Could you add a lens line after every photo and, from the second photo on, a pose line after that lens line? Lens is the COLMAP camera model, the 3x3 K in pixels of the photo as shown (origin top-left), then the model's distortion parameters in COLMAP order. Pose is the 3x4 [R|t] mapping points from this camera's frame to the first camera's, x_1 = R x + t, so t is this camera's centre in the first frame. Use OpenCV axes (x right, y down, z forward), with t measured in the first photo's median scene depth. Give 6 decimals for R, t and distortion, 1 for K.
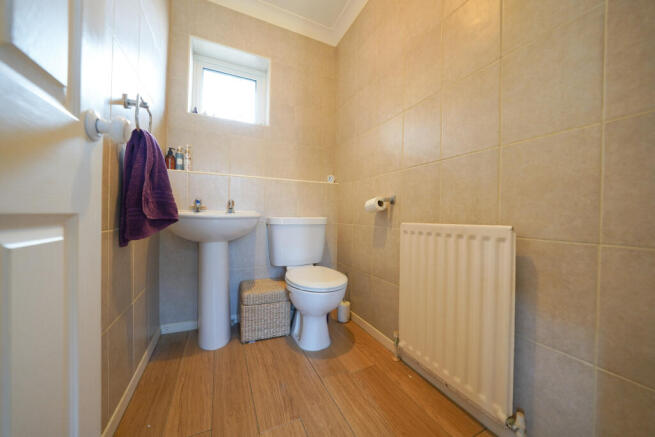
lens RADIAL K [[229.9, 0, 324.6], [0, 229.9, 217.3], [0, 0, 1]] dist [-0.026208, 0.000109]
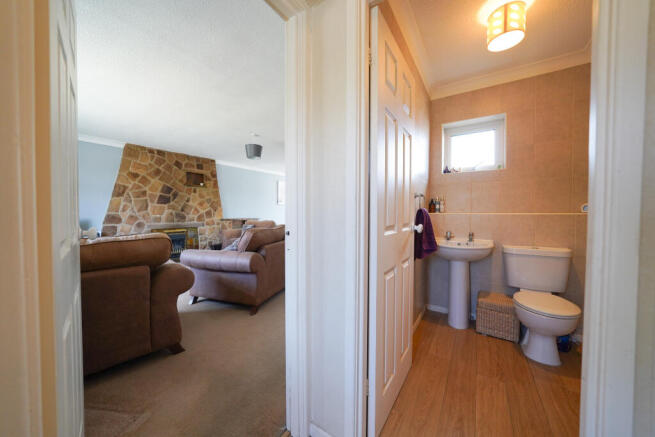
lens RADIAL K [[229.9, 0, 324.6], [0, 229.9, 217.3], [0, 0, 1]] dist [-0.026208, 0.000109]
pose [[0.522379, -0.002027, -0.852711, 0.337029], [-0.000938, 0.999995, -0.002952, -0.170229], [0.852713, 0.002342, 0.522374, -0.548954]]
